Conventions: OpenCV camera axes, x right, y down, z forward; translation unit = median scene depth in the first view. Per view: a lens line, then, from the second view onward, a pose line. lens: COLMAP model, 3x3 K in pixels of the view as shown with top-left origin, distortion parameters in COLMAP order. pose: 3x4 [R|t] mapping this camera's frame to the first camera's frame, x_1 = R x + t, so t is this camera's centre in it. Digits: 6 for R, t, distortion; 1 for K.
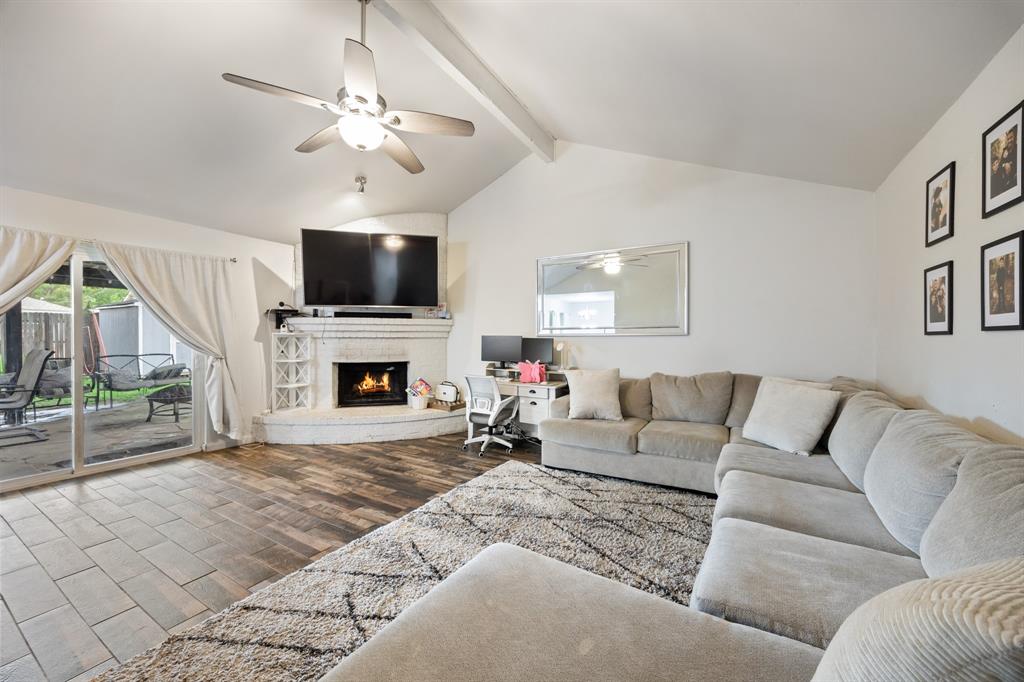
lens RADIAL K [[391.3, 0, 525.0], [0, 391.3, 337.5], [0, 0, 1]] dist [-0.000044, 0.000014]
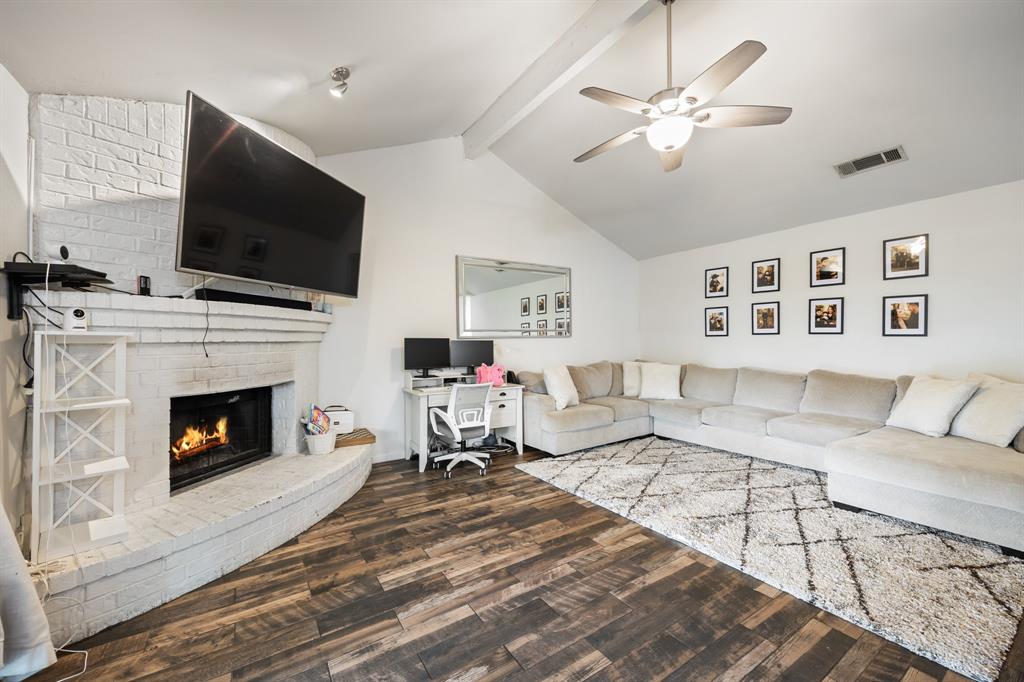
lens RADIAL K [[391.3, 0, 525.0], [0, 391.3, 337.5], [0, 0, 1]] dist [-0.000044, 0.000014]
pose [[0.451832, -0.000233, 0.892103, -0.991069], [0.010759, 0.999929, -0.005188, 0.000796], [-0.892038, 0.011942, 0.451802, 0.593984]]
